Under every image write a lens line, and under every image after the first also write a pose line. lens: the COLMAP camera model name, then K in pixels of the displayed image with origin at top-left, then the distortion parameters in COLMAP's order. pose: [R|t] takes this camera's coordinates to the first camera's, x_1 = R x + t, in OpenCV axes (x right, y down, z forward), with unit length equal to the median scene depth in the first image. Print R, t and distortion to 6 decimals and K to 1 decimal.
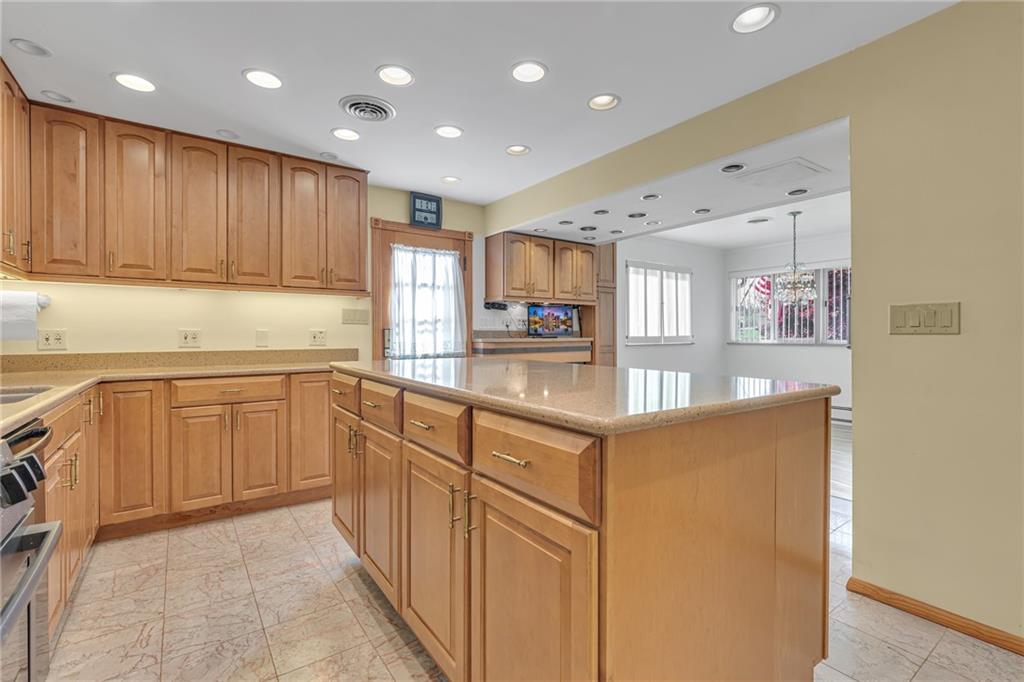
lens RADIAL K [[467.1, 0, 511.9], [0, 467.1, 338.6], [0, 0, 1]] dist [0.014415, -0.000094]
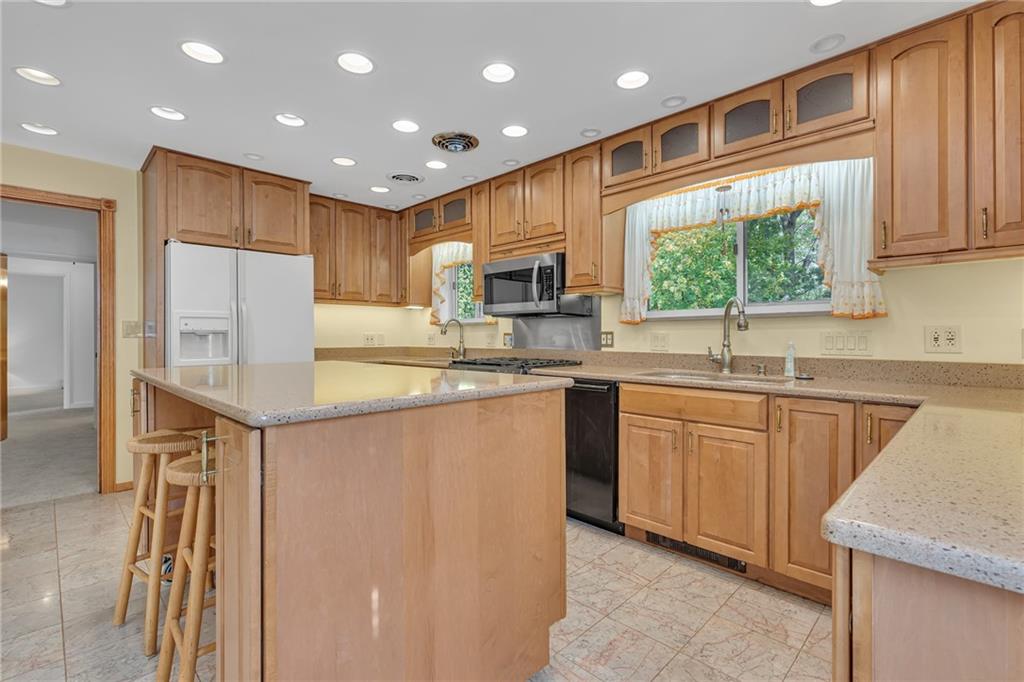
lens RADIAL K [[467.1, 0, 510.9], [0, 467.1, 339.1], [0, 0, 1]] dist [0.014415, -0.000094]
pose [[-0.987062, 0.006446, -0.160207, -0.224073], [0.004939, 0.999940, 0.009805, -0.012695], [0.160260, 0.008887, -0.987035, 1.901429]]
